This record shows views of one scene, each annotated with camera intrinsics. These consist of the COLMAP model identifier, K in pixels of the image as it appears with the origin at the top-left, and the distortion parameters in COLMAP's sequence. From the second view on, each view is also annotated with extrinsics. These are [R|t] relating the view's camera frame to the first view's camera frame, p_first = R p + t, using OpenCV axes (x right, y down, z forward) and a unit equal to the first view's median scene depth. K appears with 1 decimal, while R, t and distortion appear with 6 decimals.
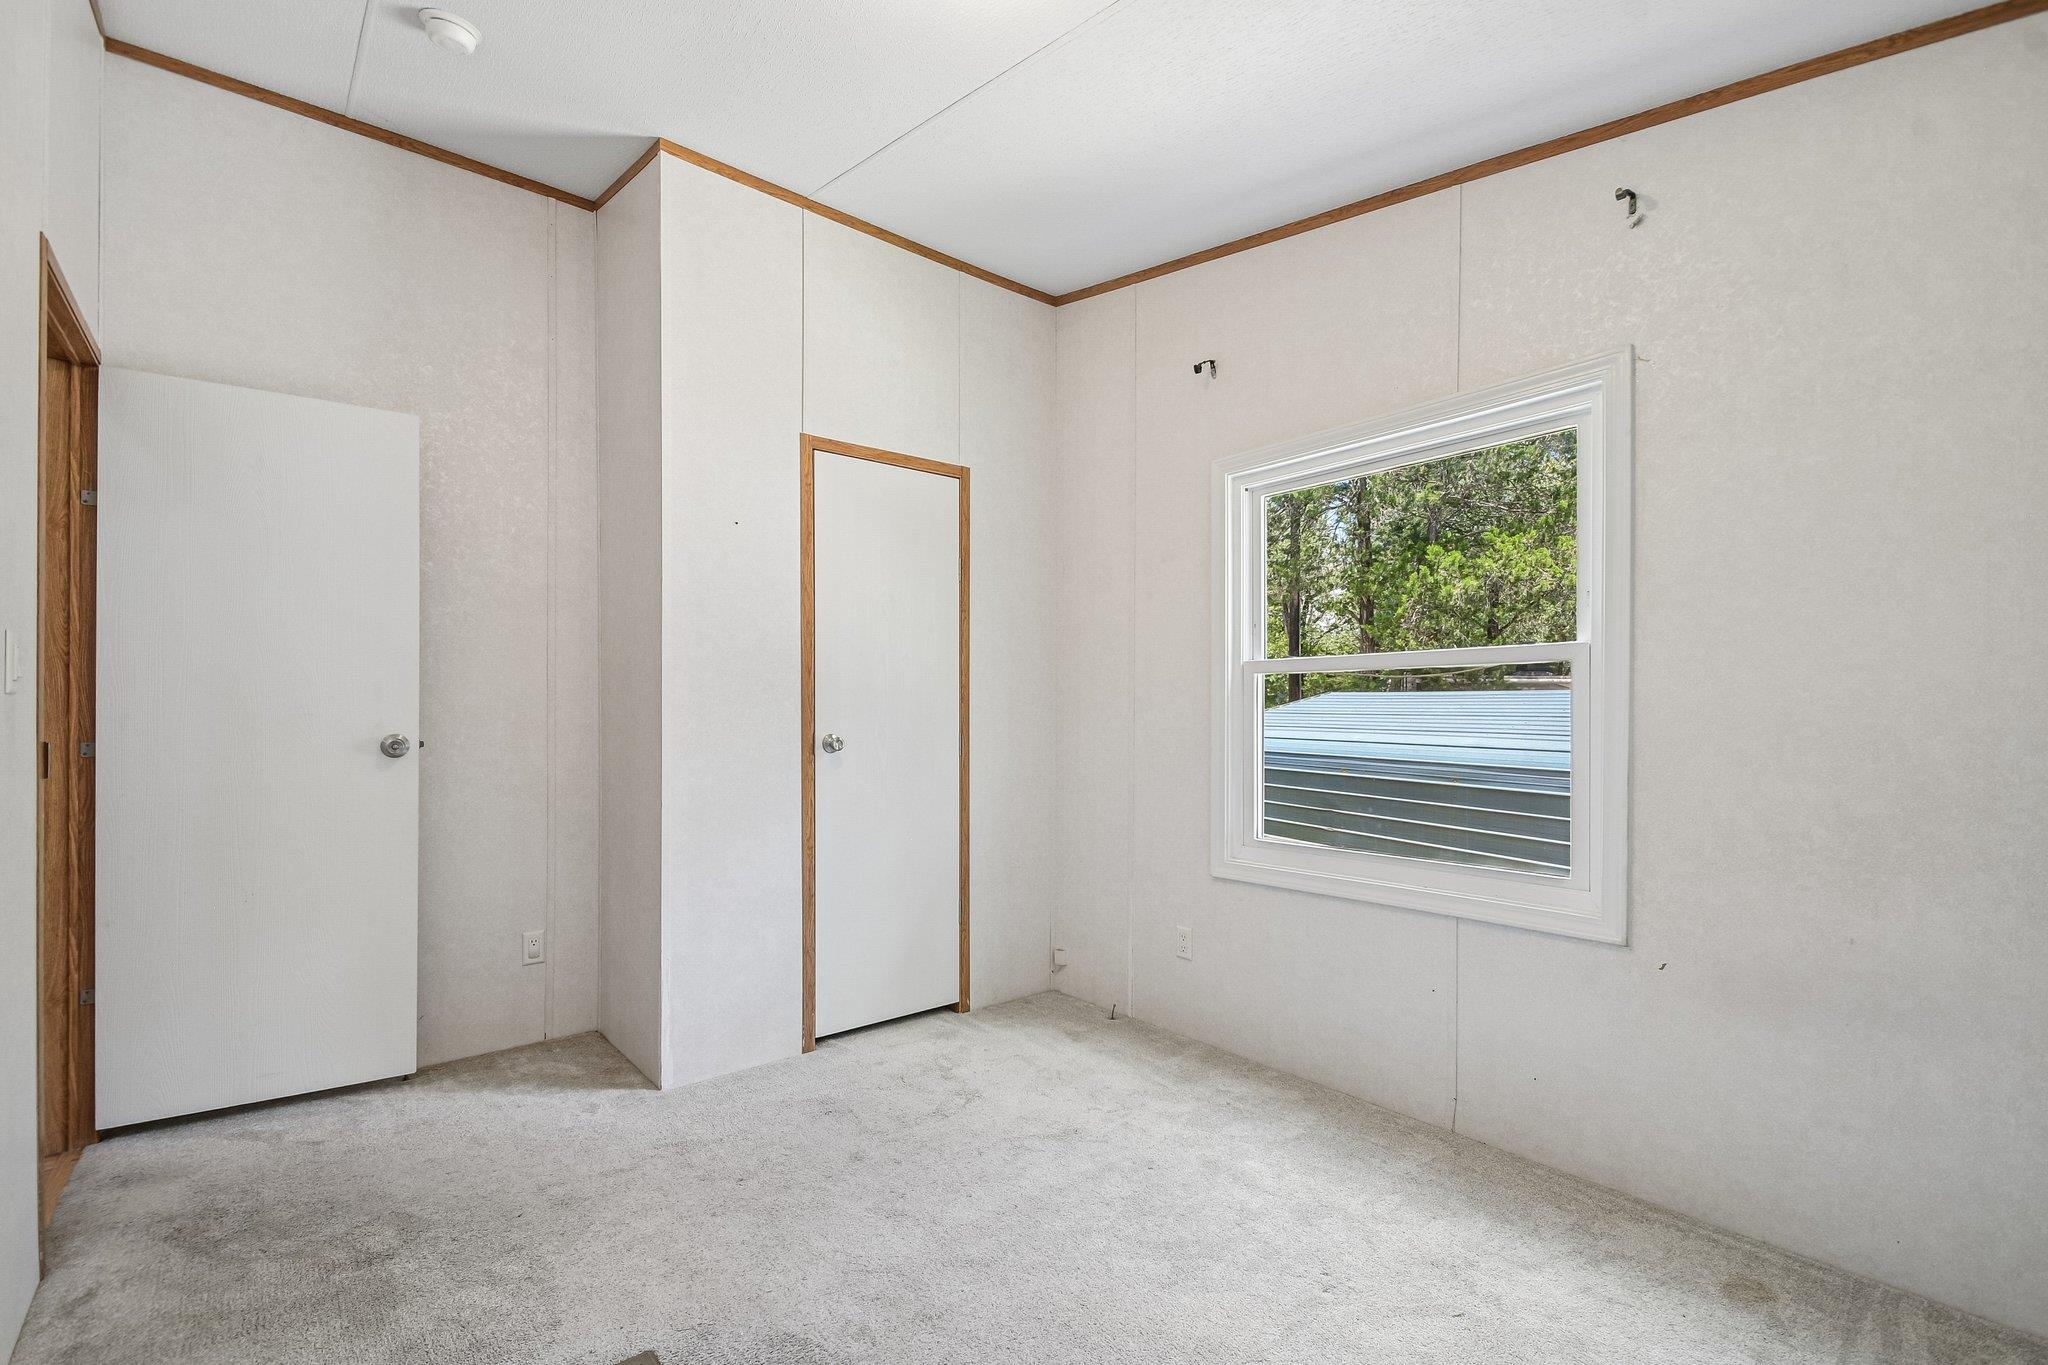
lens RADIAL K [[906.7, 0, 1014.4], [0, 906.7, 698.1], [0, 0, 1]] dist [0.016309, -0.009493]
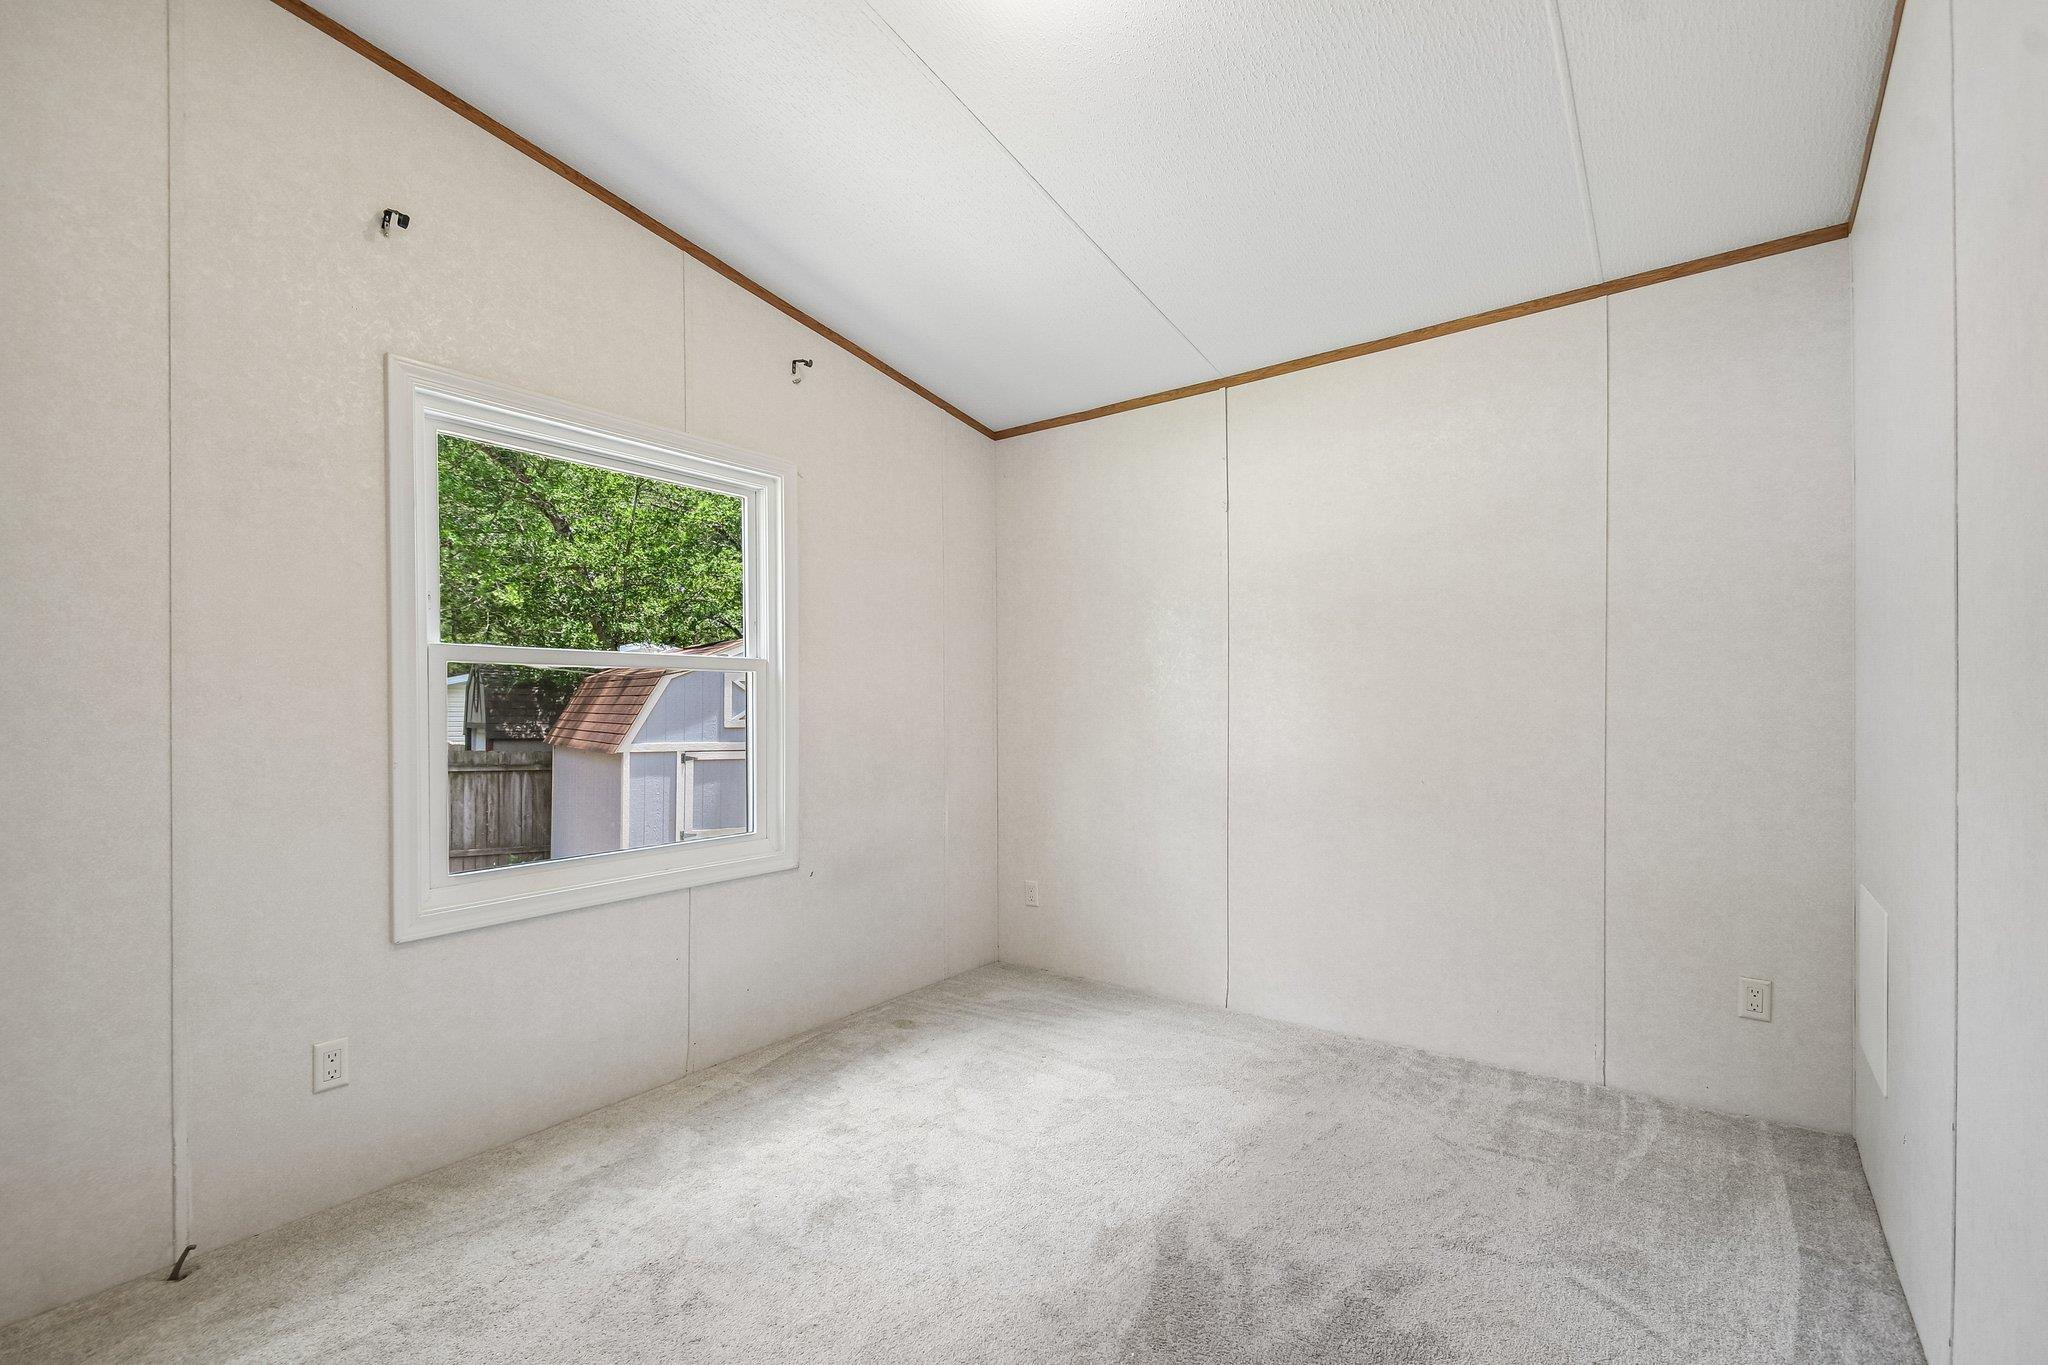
lens RADIAL K [[906.7, 0, 1019.3], [0, 906.7, 698.4], [0, 0, 1]] dist [0.016309, -0.009493]
pose [[-0.239925, 0.017782, 0.970628, -0.729847], [-0.005318, 0.999793, -0.019631, 0.021204], [-0.970777, -0.009872, -0.239781, 0.869693]]
